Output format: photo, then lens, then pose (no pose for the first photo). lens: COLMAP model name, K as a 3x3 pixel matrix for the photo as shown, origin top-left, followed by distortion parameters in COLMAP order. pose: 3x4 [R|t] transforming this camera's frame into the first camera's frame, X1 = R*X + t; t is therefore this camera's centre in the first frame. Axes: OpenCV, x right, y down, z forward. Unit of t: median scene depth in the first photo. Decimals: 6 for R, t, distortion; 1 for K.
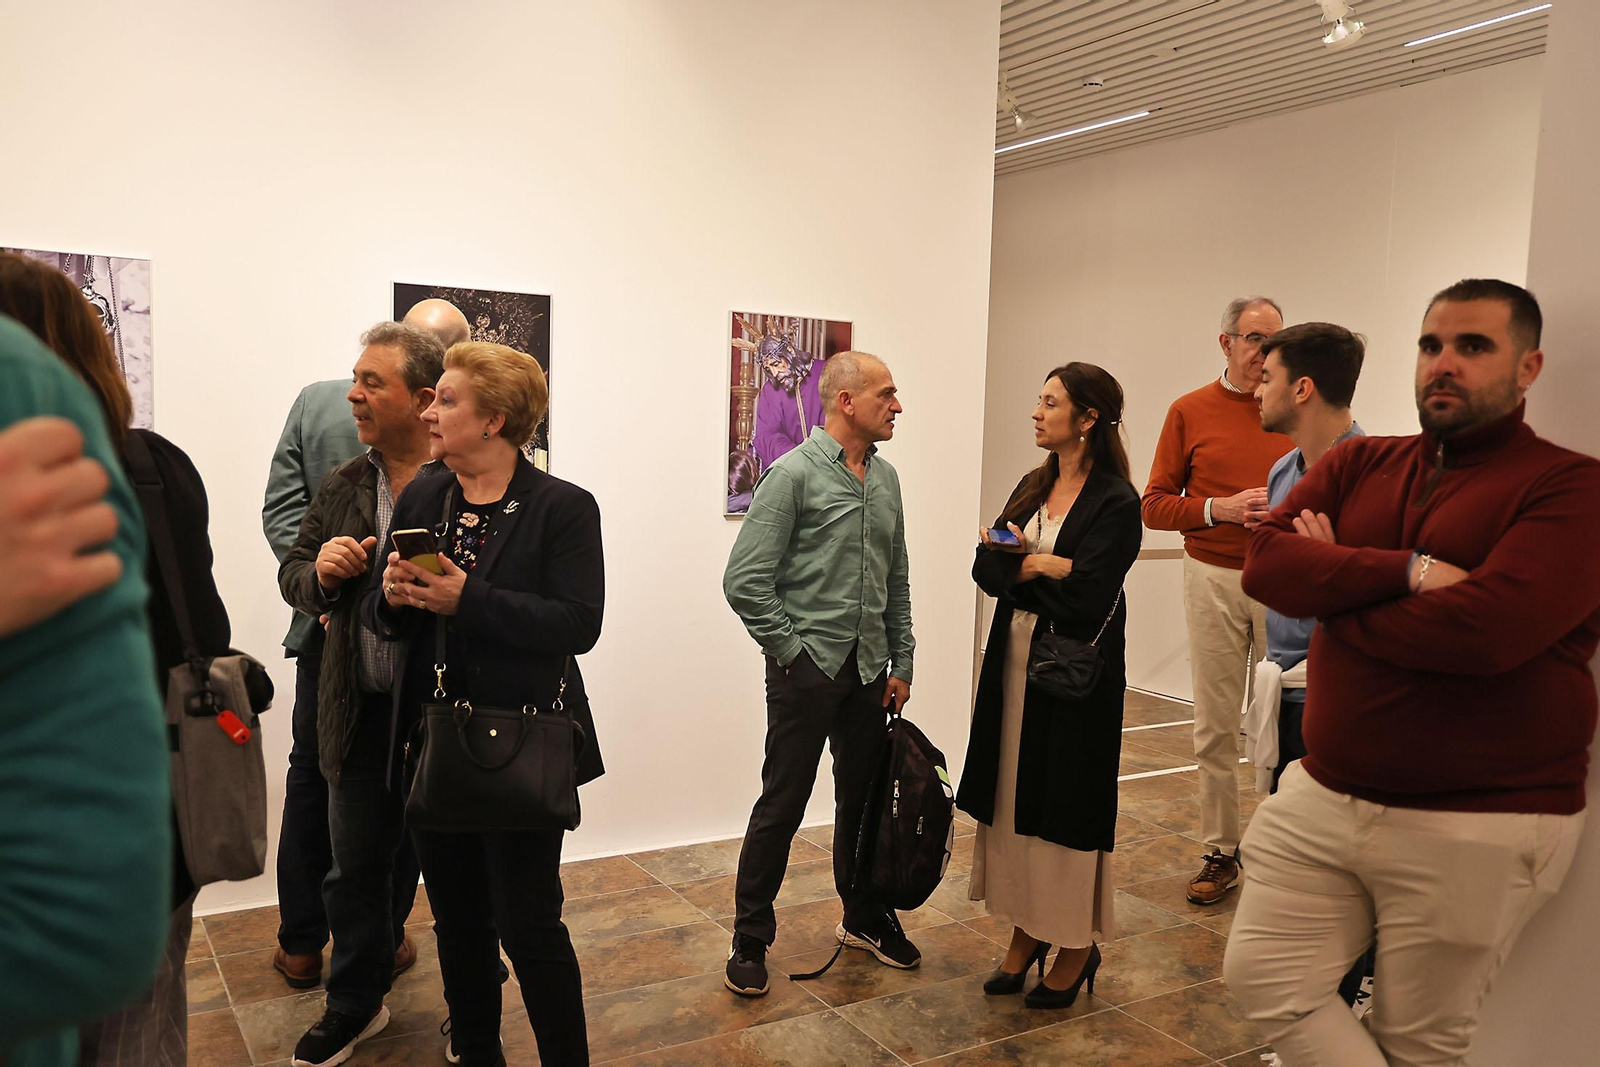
lens RADIAL K [[1240.0, 0, 800.0], [0, 1240.0, 533.5], [0, 0, 1]] dist [-0.074028, 0.006664]
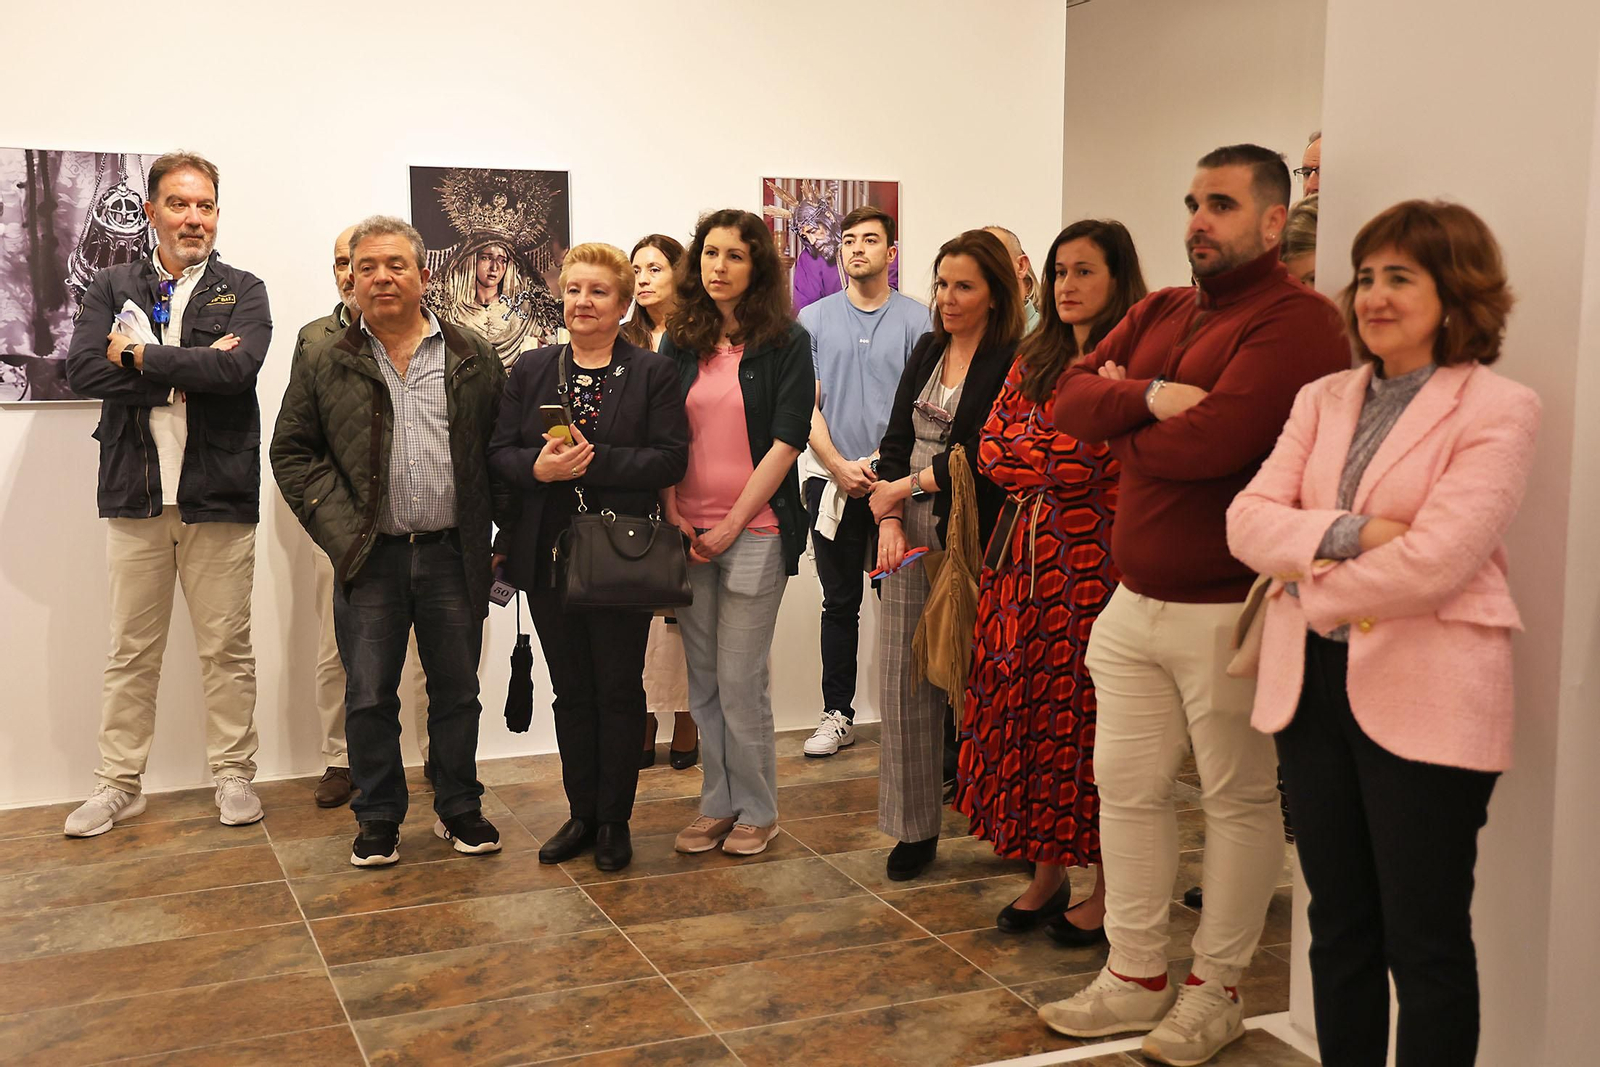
lens RADIAL K [[1886.3, 0, 800.0], [0, 1886.3, 533.5], [0, 0, 1]] dist [0.008107, 0.018703]
pose [[0.985547, -0.012938, -0.168909, 0.212459], [0.018571, 0.999321, 0.031811, 0.047344], [0.168383, -0.034488, 0.985118, -0.425188]]
